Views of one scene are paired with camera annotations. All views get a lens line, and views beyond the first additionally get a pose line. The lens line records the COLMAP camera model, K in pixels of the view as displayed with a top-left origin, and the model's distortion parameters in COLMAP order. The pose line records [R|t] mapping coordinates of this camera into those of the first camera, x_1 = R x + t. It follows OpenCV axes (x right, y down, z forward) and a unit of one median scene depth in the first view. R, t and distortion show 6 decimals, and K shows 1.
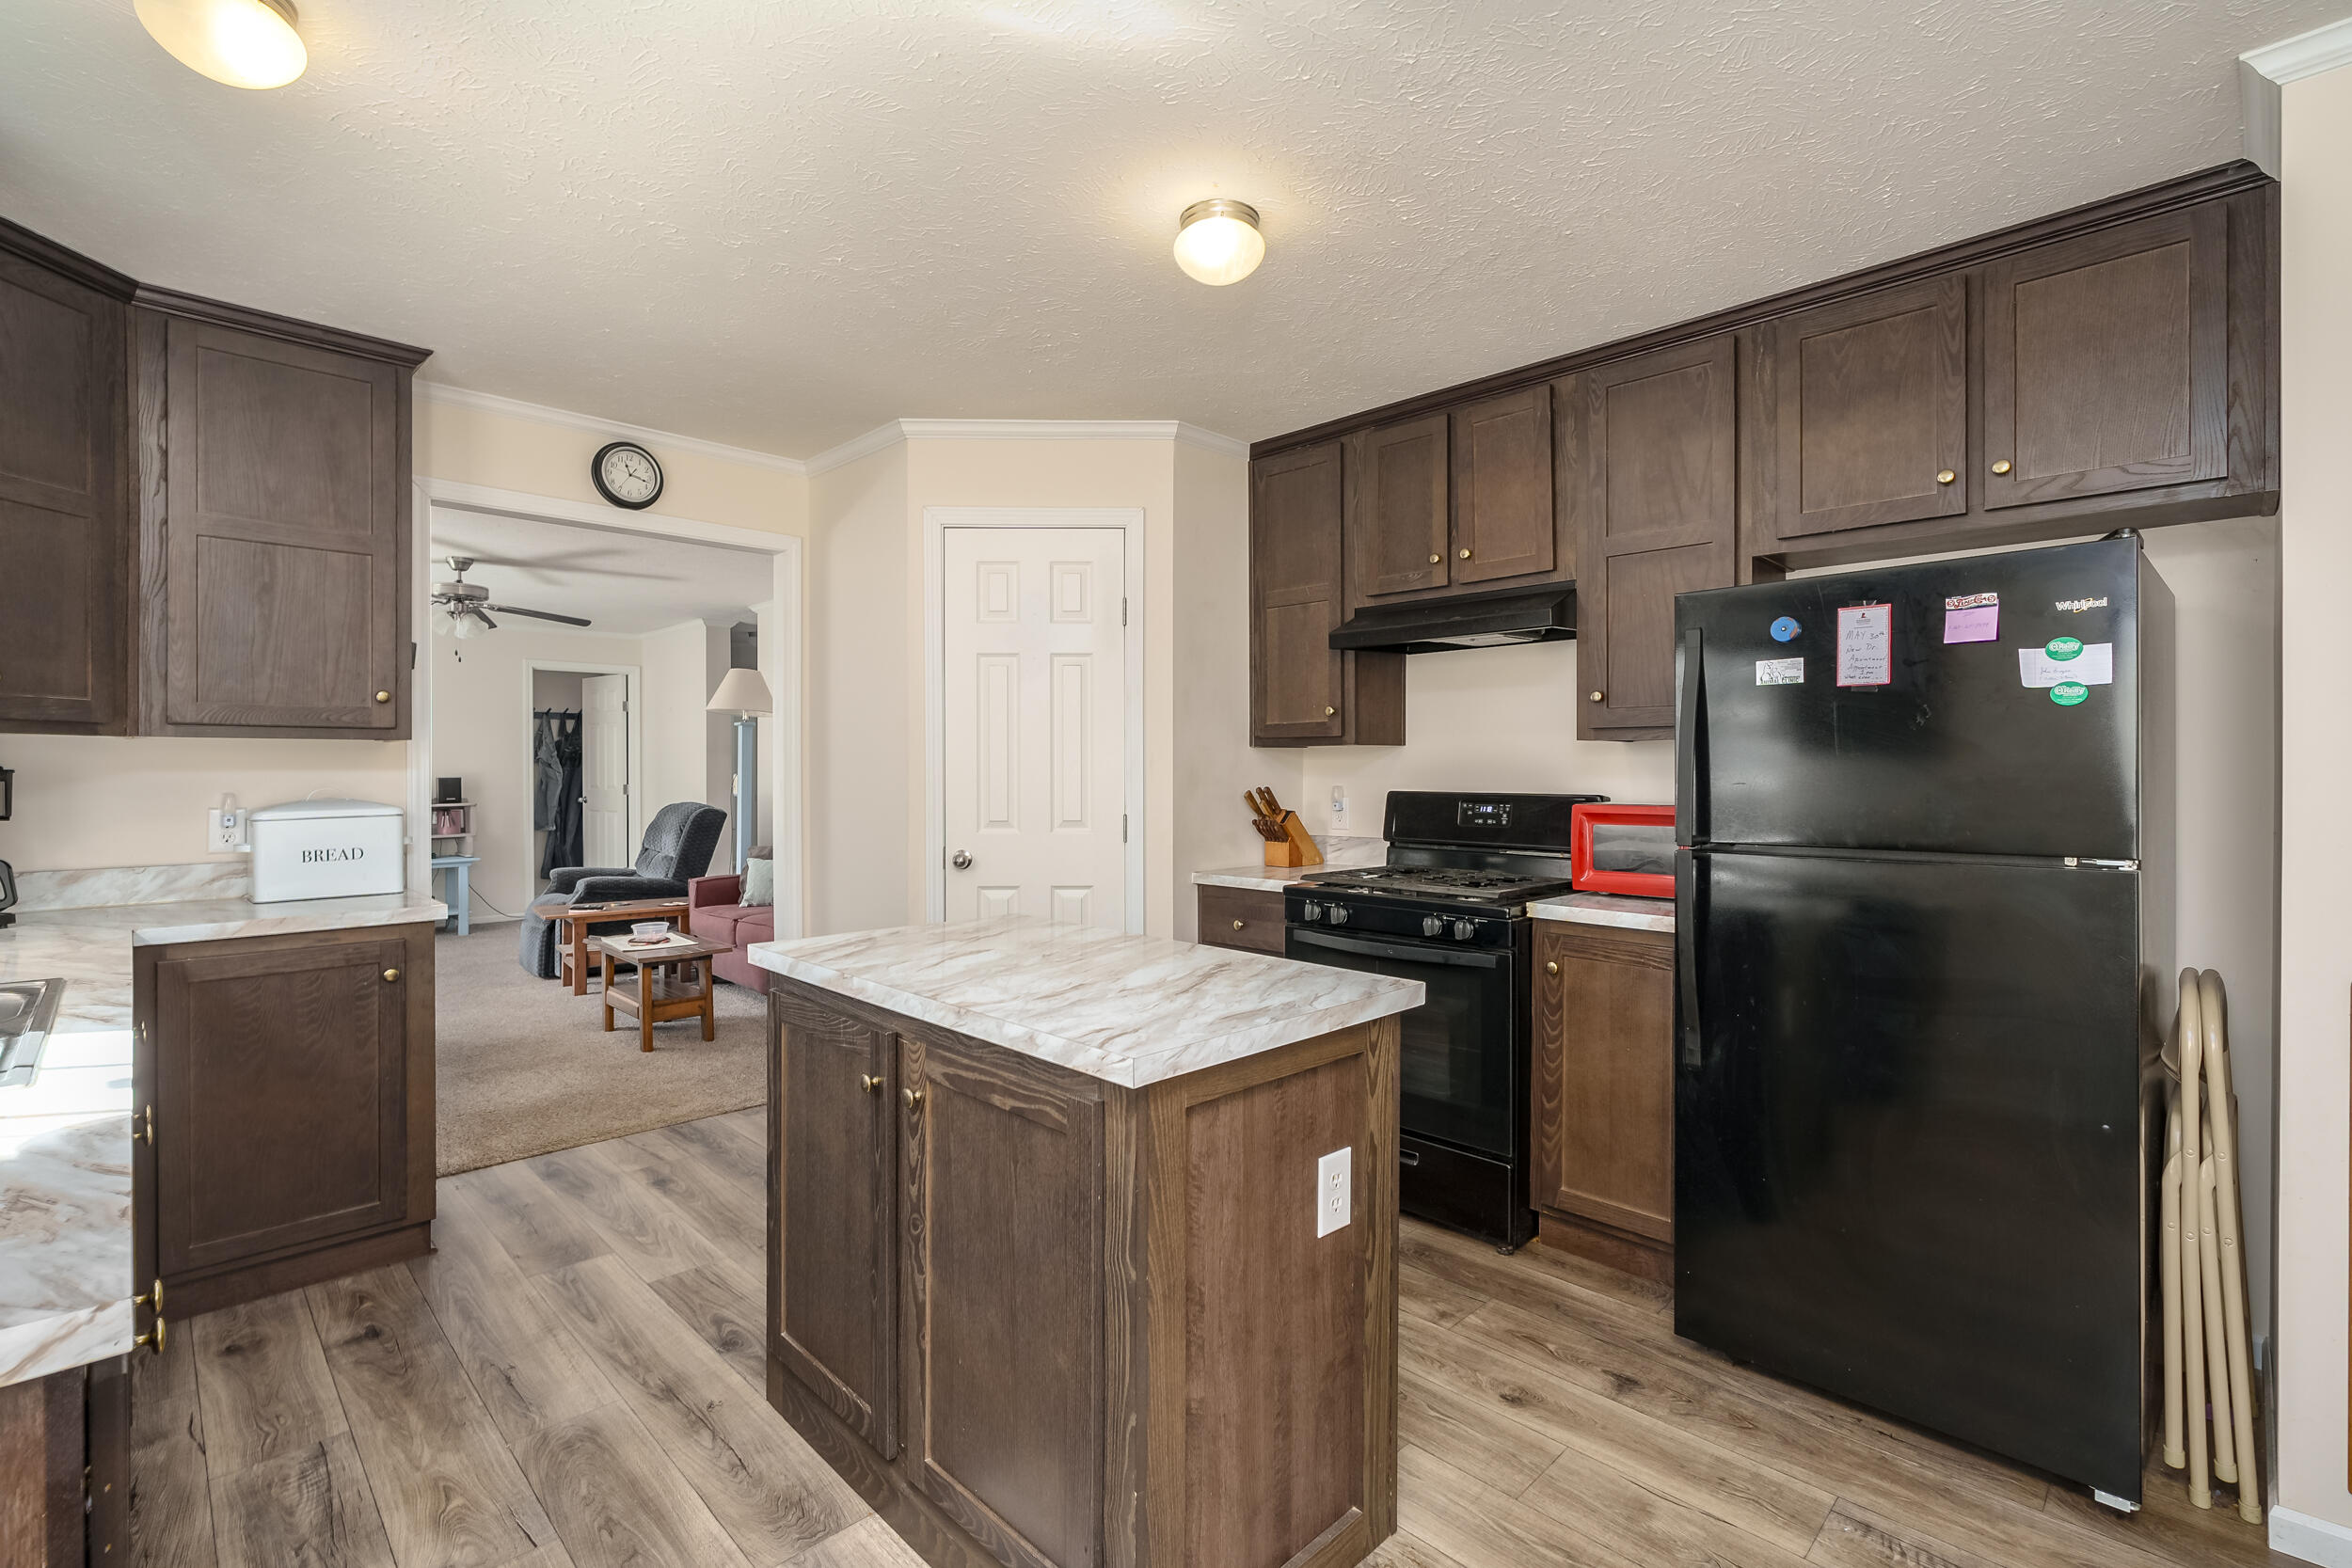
lens RADIAL K [[1081.3, 0, 1162.8], [0, 1081.3, 775.3], [0, 0, 1]] dist [-0.004365, -0.000110]
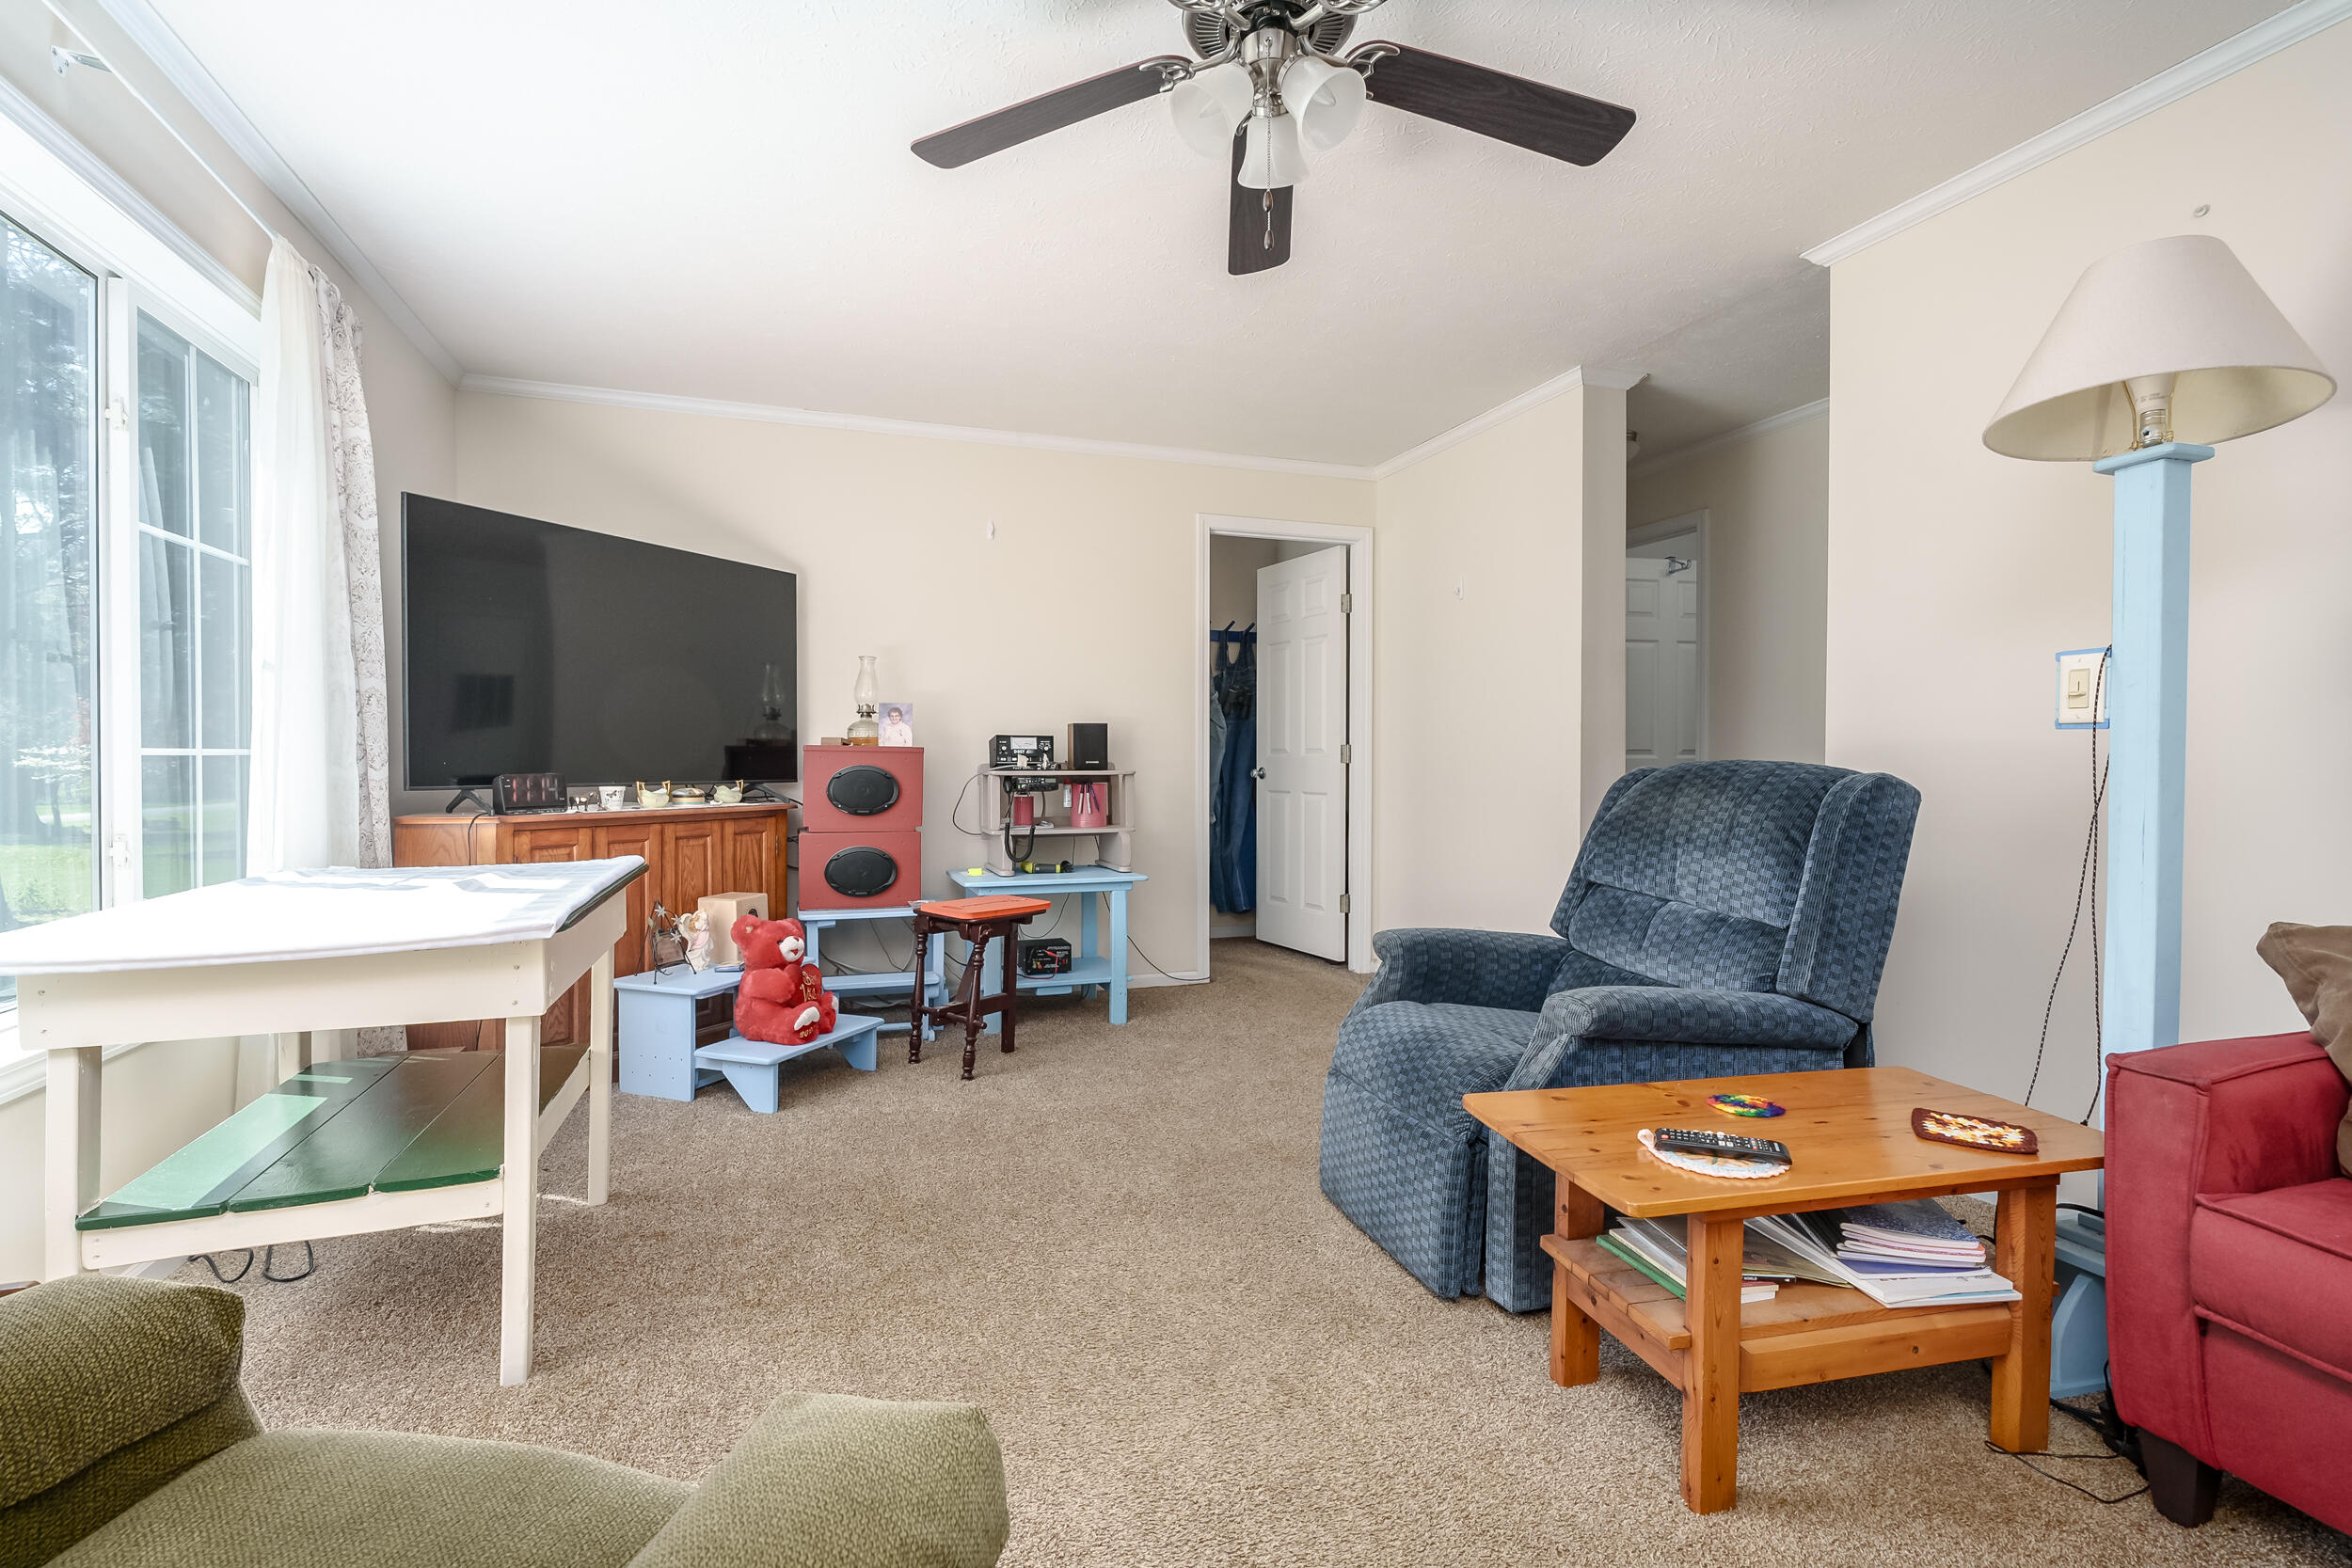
lens RADIAL K [[1081.3, 0, 1176.3], [0, 1081.3, 776.0], [0, 0, 1]] dist [-0.004365, -0.000110]
pose [[0.905667, 0.010980, -0.423847, -0.384994], [-0.006521, 0.999907, 0.011968, 0.021873], [0.423939, -0.008075, 0.905655, 0.518071]]
